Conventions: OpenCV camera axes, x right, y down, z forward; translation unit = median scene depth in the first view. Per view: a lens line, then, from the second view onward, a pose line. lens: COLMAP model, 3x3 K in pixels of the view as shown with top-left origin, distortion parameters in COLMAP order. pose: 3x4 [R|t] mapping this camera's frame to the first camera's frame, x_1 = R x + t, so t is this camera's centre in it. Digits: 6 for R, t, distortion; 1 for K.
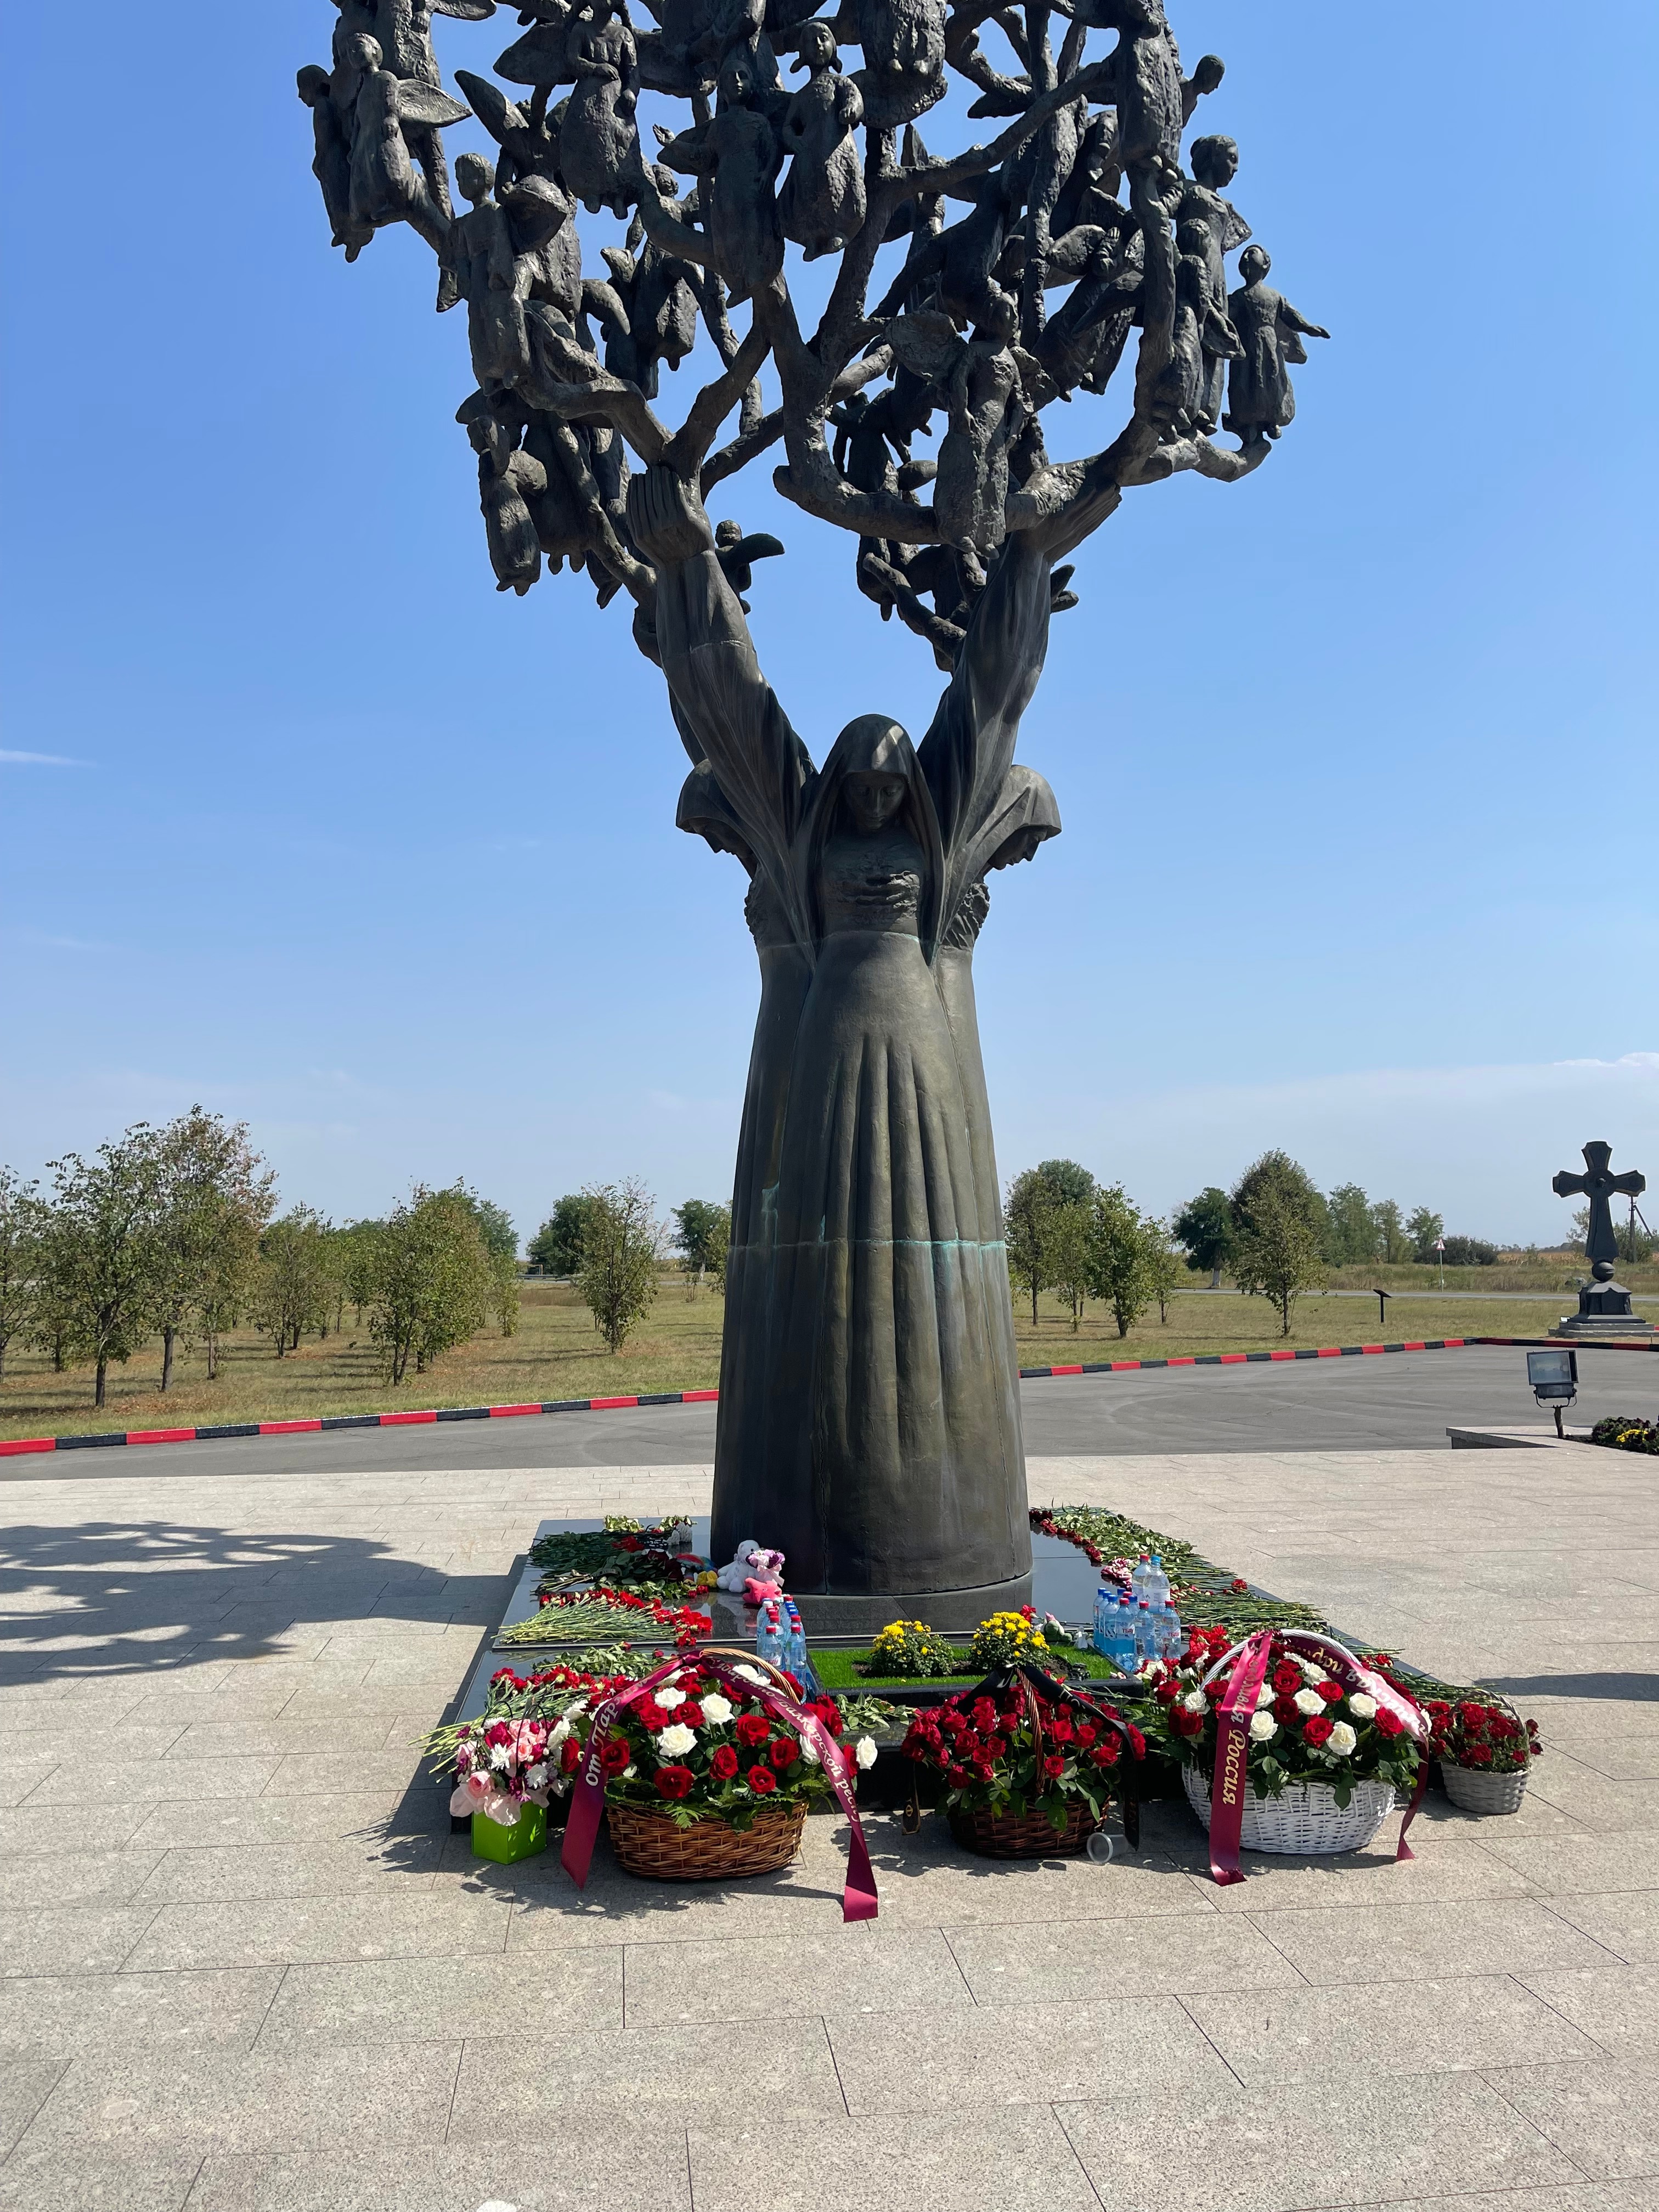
lens RADIAL K [[1673.6, 0, 829.5], [0, 1673.6, 1106.0], [0, 0, 1]] dist [0.047883, -0.069533]
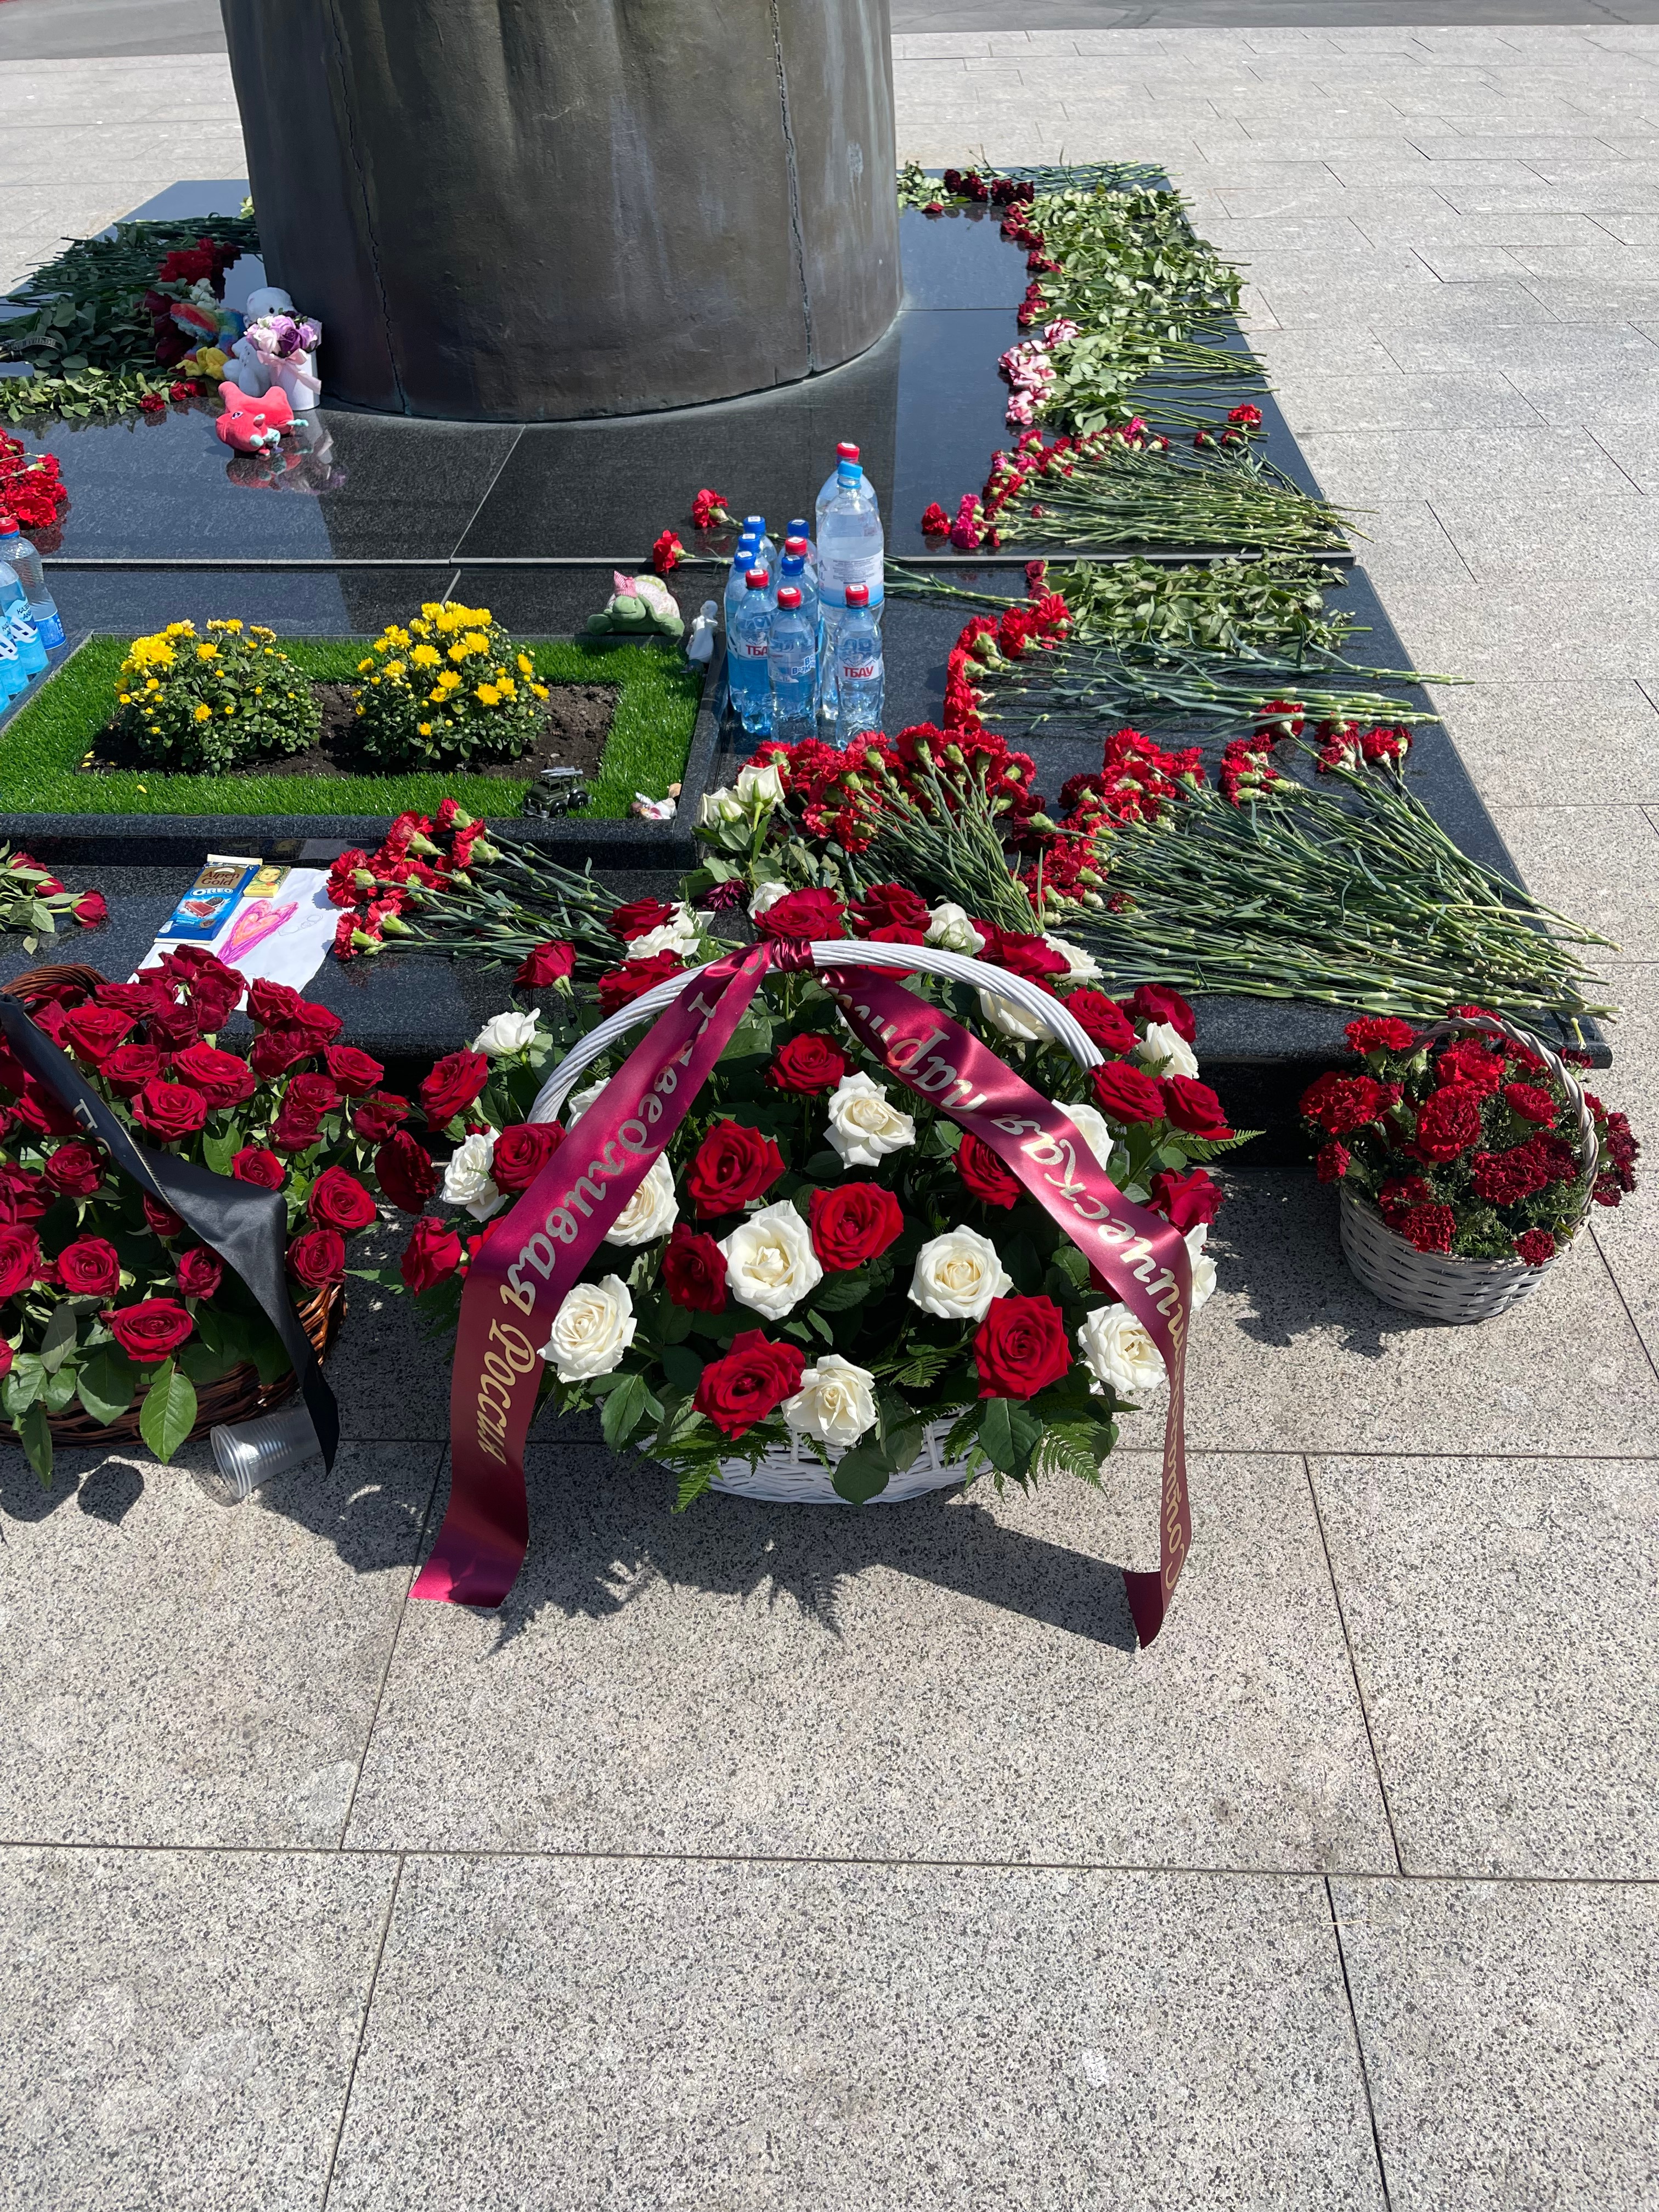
lens RADIAL K [[1673.6, 0, 829.5], [0, 1673.6, 1106.0], [0, 0, 1]] dist [0.047883, -0.069533]
pose [[0.986776, 0.088756, -0.135627, 0.242142], [0.034597, 0.702132, 0.711205, 0.090824], [0.158352, -0.706493, 0.689777, 0.594377]]
